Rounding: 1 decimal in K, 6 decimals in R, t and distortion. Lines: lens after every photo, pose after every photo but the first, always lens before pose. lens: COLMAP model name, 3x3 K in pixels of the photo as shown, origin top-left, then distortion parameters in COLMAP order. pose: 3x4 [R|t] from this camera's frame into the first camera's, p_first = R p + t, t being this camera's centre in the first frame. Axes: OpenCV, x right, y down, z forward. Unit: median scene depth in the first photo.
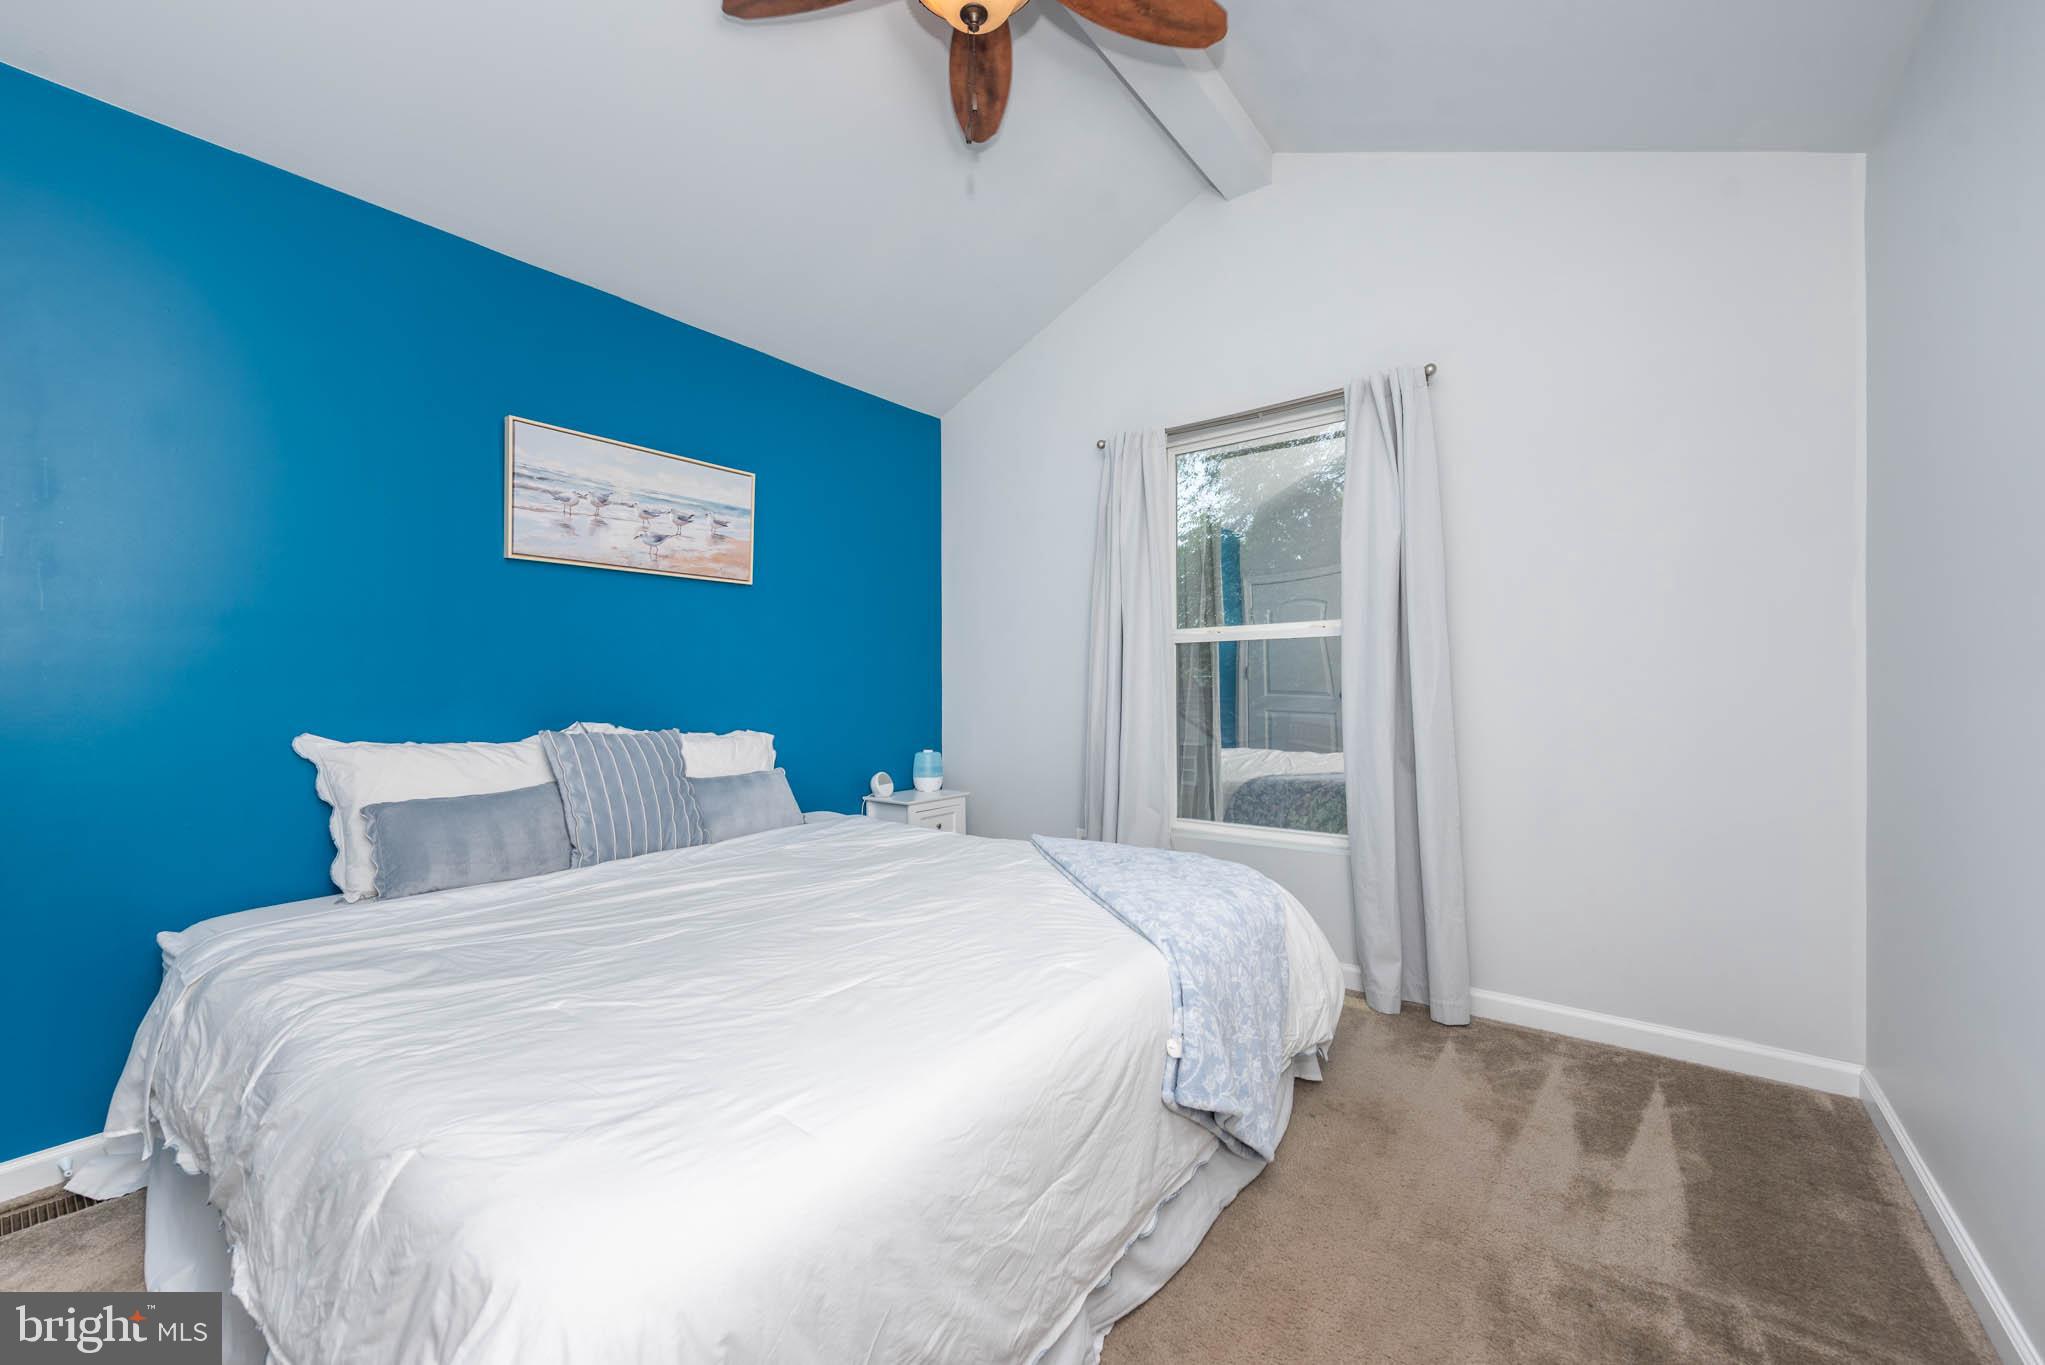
lens RADIAL K [[807.5, 0, 1014.4], [0, 807.5, 688.8], [0, 0, 1]] dist [0.007572, -0.003211]
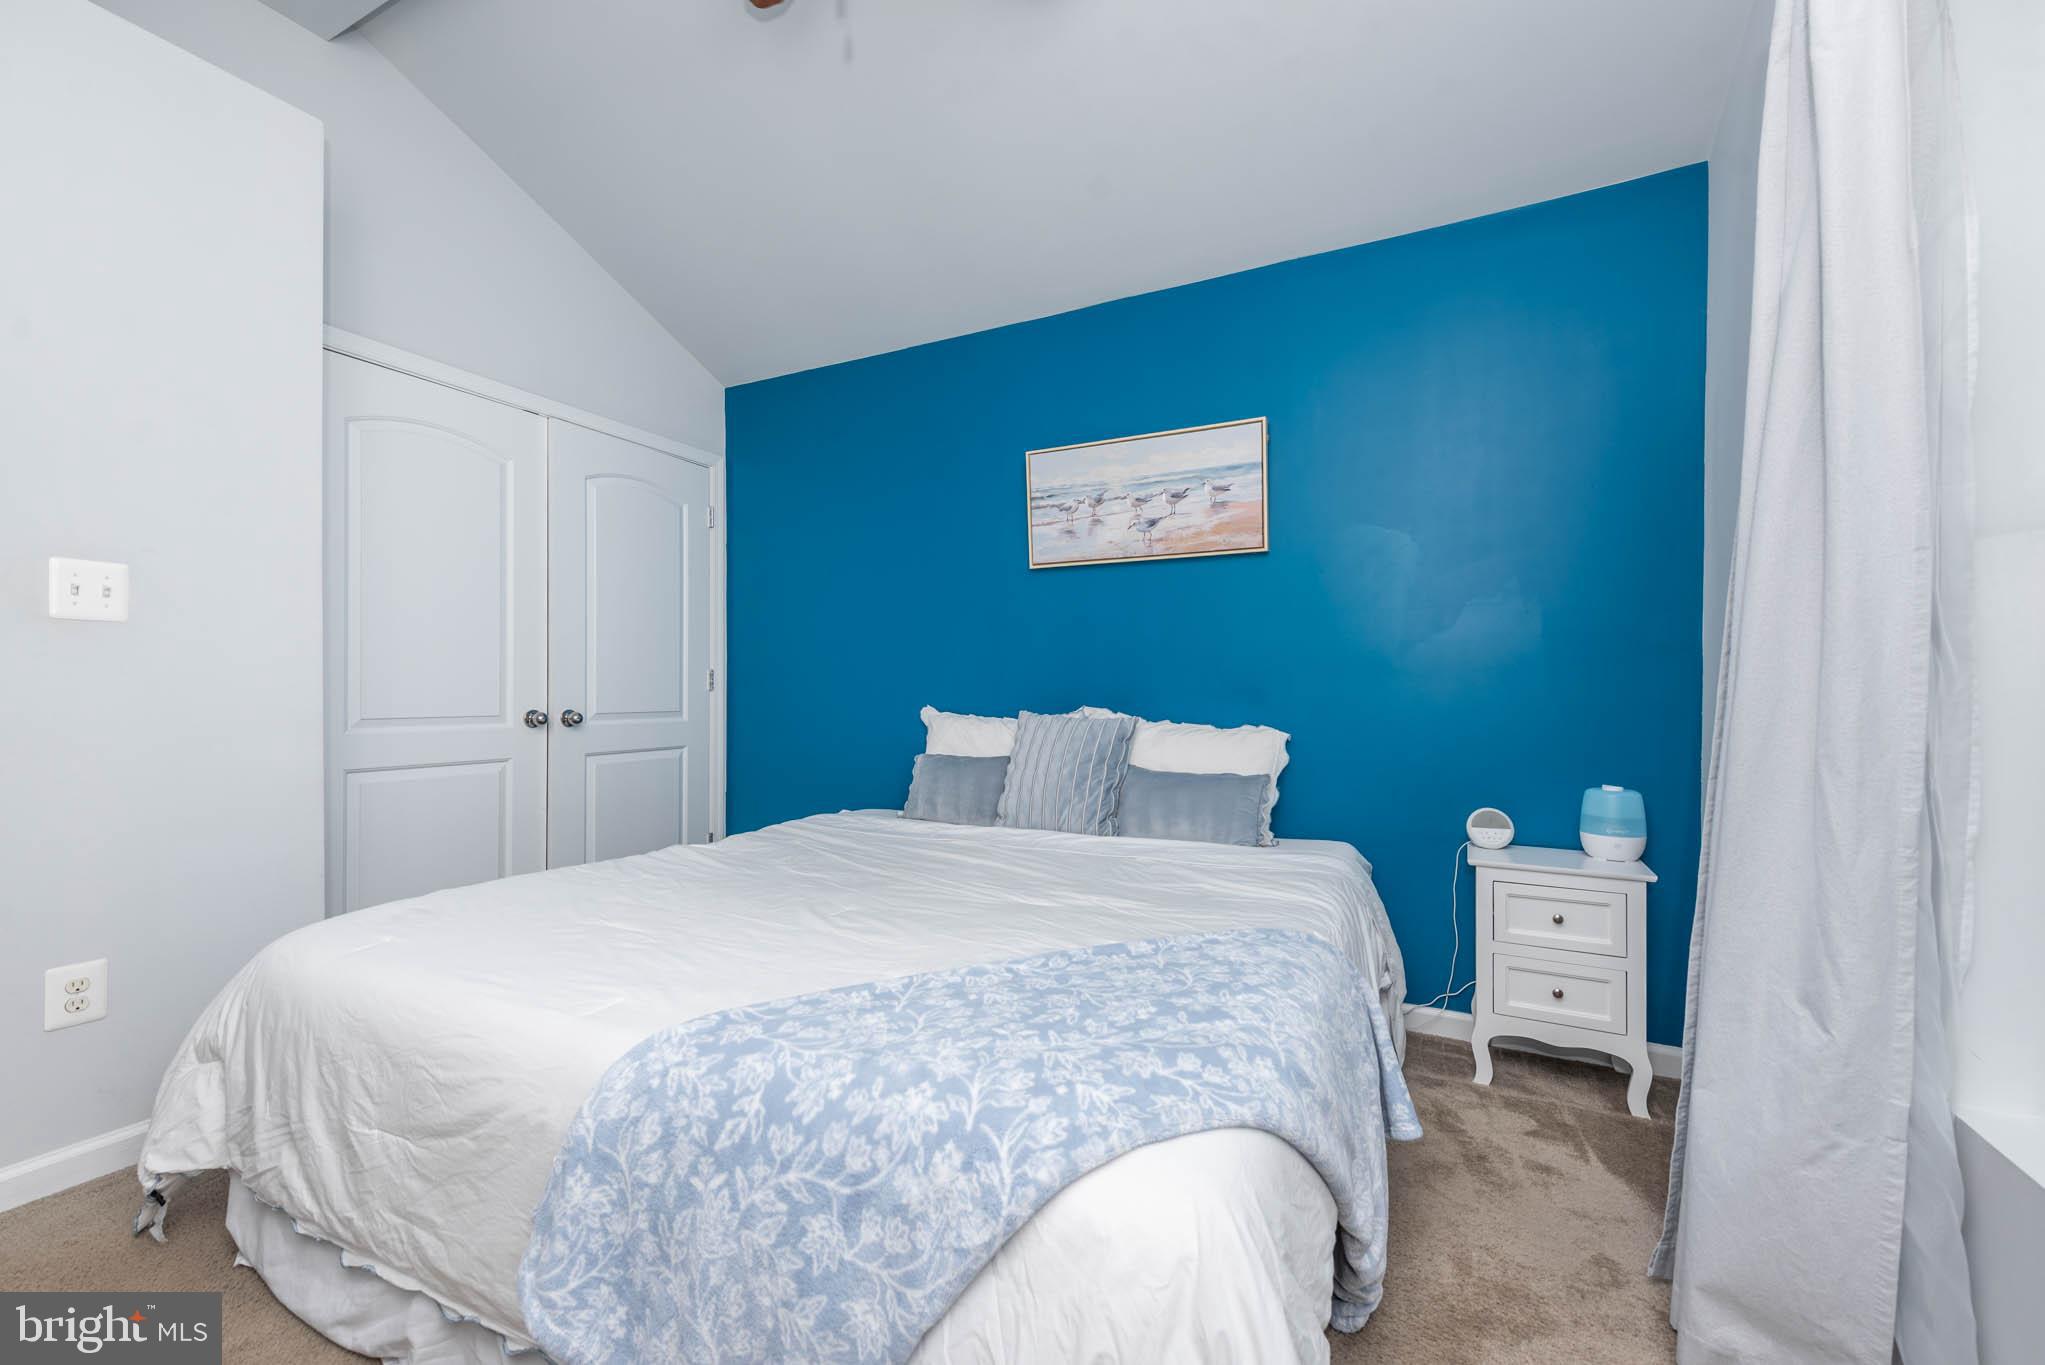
lens RADIAL K [[807.5, 0, 1019.4], [0, 807.5, 687.4], [0, 0, 1]] dist [0.007572, -0.003211]
pose [[0.178655, -0.000841, -0.983911, 0.496274], [-0.009591, 0.999951, -0.002596, 0.017612], [0.983865, 0.009900, 0.178638, 0.671751]]
